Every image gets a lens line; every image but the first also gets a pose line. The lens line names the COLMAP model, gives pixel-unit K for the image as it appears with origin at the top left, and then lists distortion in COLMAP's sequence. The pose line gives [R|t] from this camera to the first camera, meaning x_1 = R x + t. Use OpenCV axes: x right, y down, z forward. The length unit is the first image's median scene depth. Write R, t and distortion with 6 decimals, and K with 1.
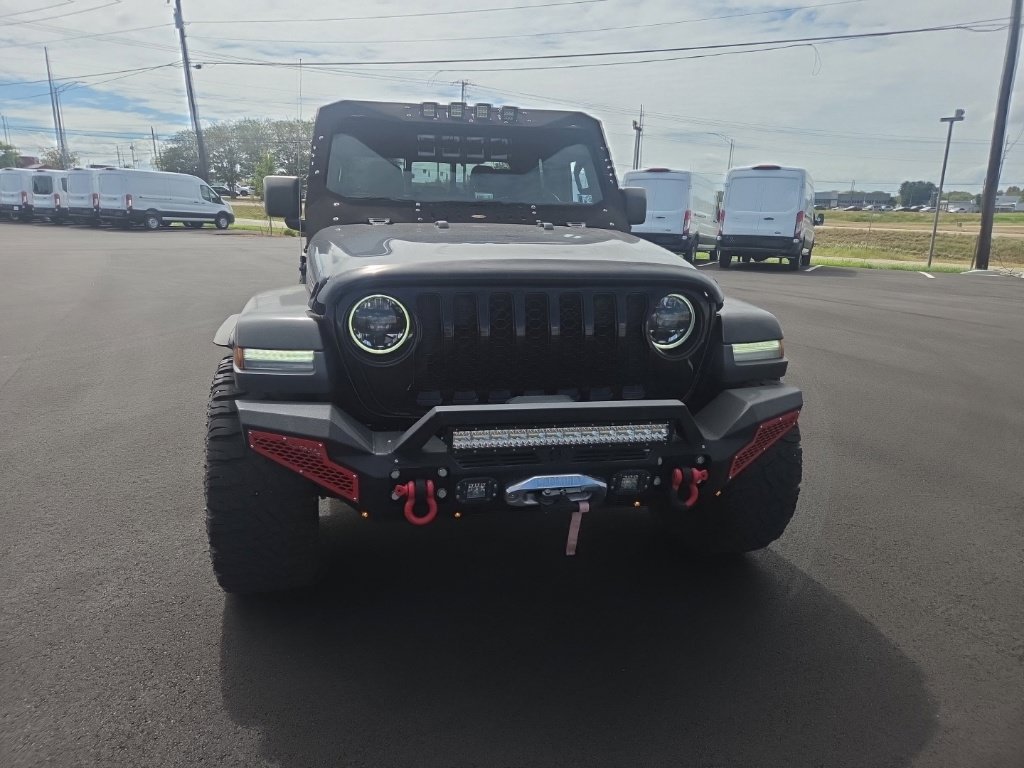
lens RADIAL K [[686.6, 0, 489.6], [0, 686.6, 389.6], [0, 0, 1]] dist [0.068077, -0.057010]
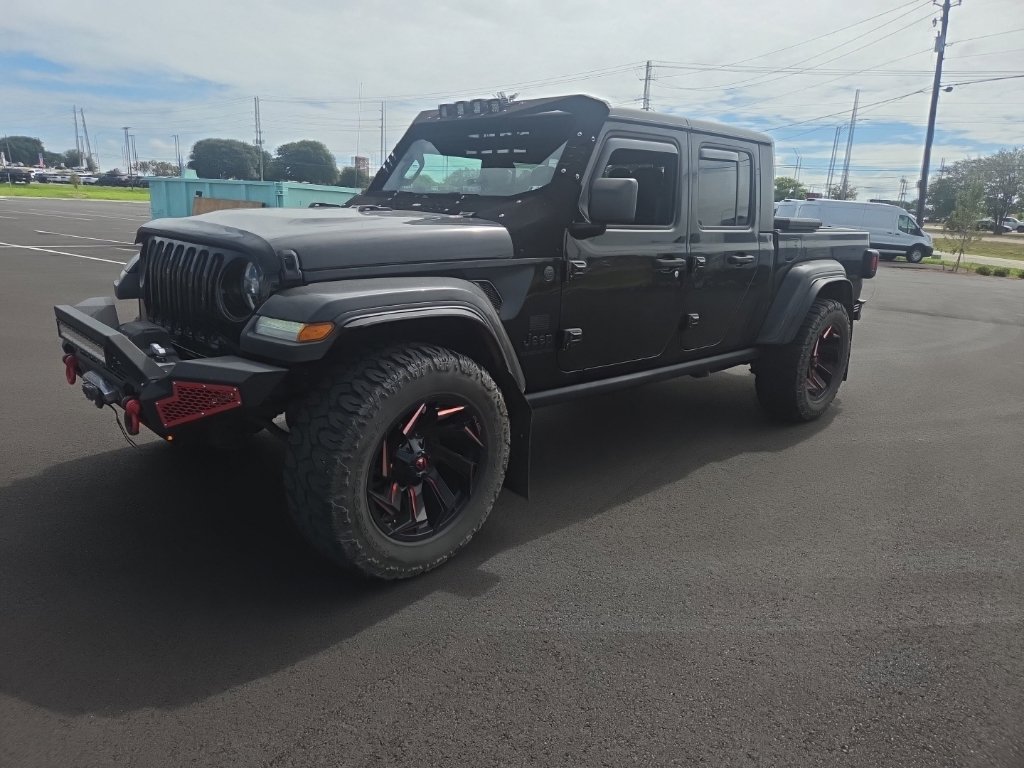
lens RADIAL K [[690.3, 0, 487.5], [0, 690.3, 379.1], [0, 0, 1]] dist [0.067414, -0.054090]
pose [[0.527821, 0.209484, -0.823117, 0.107494], [-0.260047, 0.962425, 0.078184, -0.010985], [0.808567, 0.172782, 0.562464, 0.056193]]
